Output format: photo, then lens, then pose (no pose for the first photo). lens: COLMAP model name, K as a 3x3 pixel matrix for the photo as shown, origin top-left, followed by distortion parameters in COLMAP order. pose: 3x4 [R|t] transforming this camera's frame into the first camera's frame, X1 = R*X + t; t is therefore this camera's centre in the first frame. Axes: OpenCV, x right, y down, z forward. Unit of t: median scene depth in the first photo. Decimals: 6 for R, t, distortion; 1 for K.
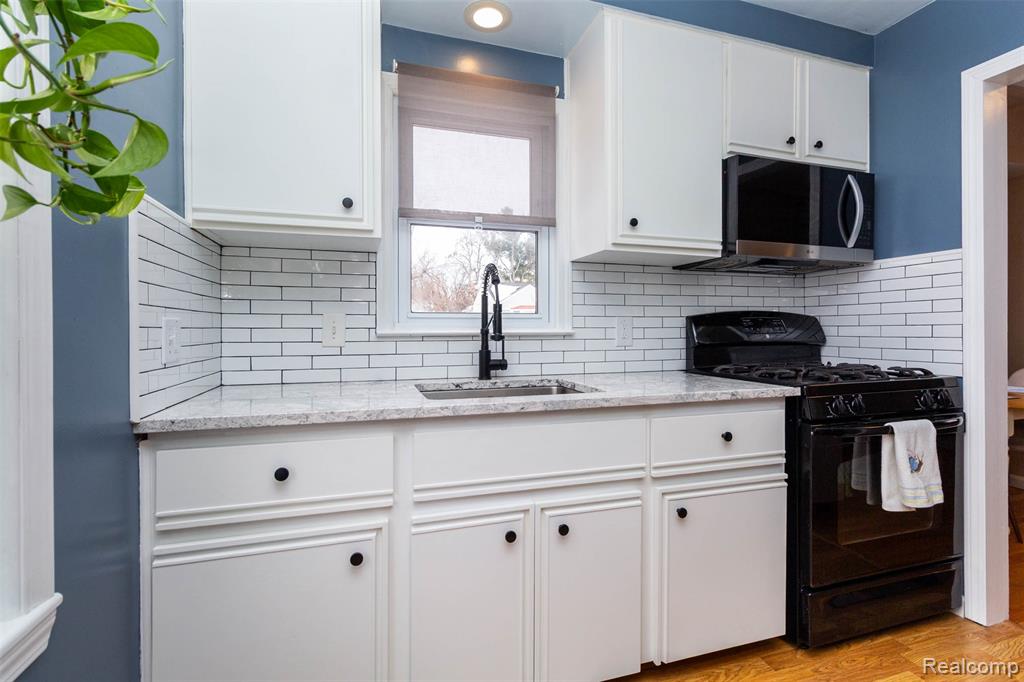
lens RADIAL K [[481.0, 0, 510.6], [0, 481.0, 334.0], [0, 0, 1]] dist [0.010771, 0.000217]
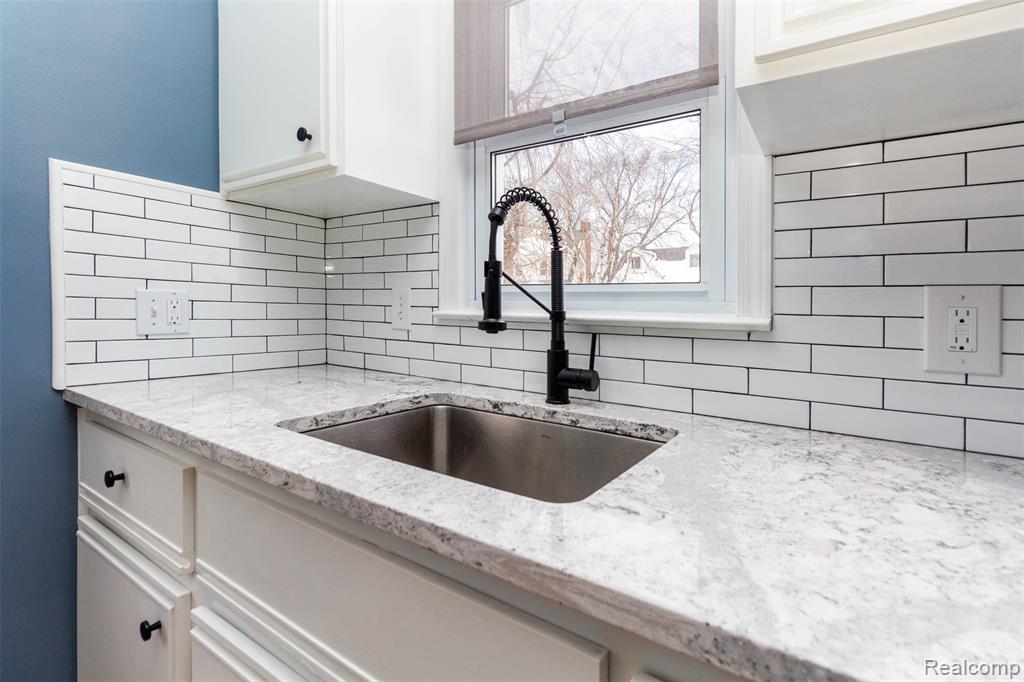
lens RADIAL K [[481.0, 0, 515.6], [0, 481.0, 313.5], [0, 0, 1]] dist [0.010771, 0.000217]
pose [[0.620157, 0.021610, -0.784180, 0.348676], [-0.034498, 0.999405, 0.000259, -0.006221], [0.783719, 0.026893, 0.620533, 0.620652]]
